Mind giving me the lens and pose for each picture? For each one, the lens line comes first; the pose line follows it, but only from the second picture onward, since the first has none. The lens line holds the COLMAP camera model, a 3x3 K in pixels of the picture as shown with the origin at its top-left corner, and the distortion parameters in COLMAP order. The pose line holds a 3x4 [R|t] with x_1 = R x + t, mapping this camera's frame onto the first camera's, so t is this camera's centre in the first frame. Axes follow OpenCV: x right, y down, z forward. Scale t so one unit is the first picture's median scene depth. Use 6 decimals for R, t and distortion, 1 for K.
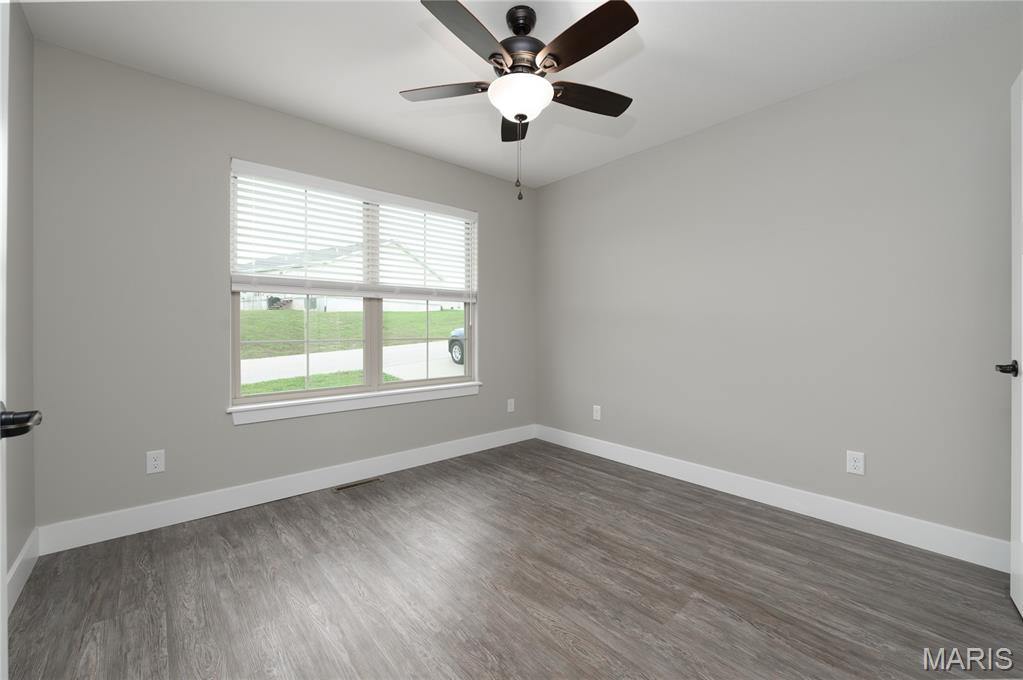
lens RADIAL K [[419.6, 0, 529.8], [0, 419.6, 327.9], [0, 0, 1]] dist [-0.003302, -0.000365]
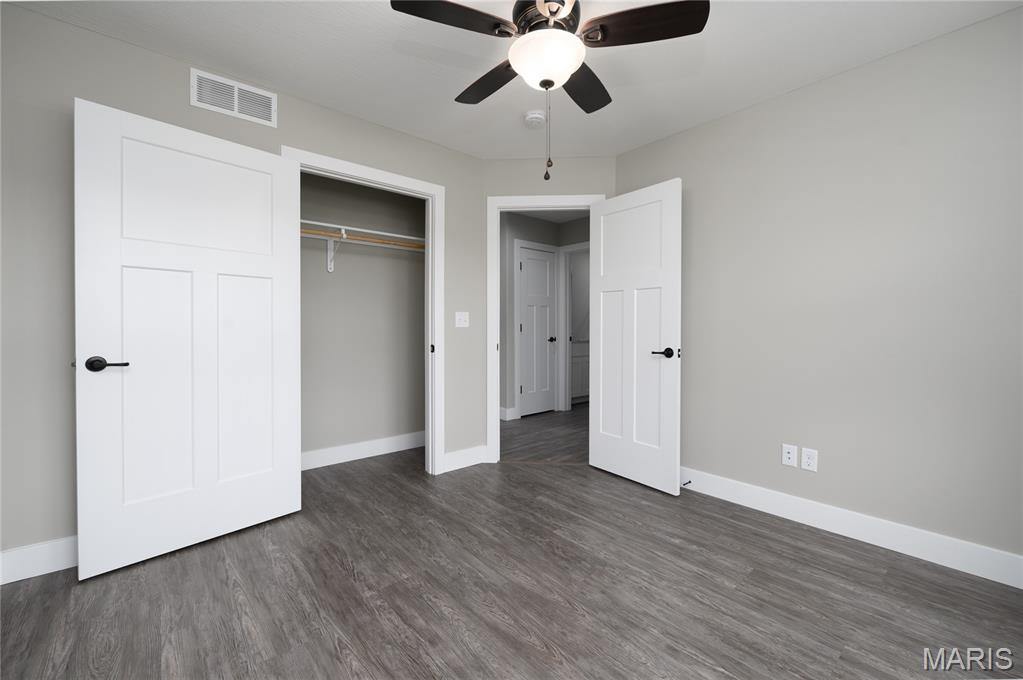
lens RADIAL K [[419.6, 0, 529.8], [0, 419.6, 327.9], [0, 0, 1]] dist [-0.003302, -0.000365]
pose [[-0.999965, -0.004093, 0.007271, 0.005472], [-0.004102, 0.999991, -0.001183, -0.002940], [-0.007266, -0.001212, -0.999973, 2.030653]]
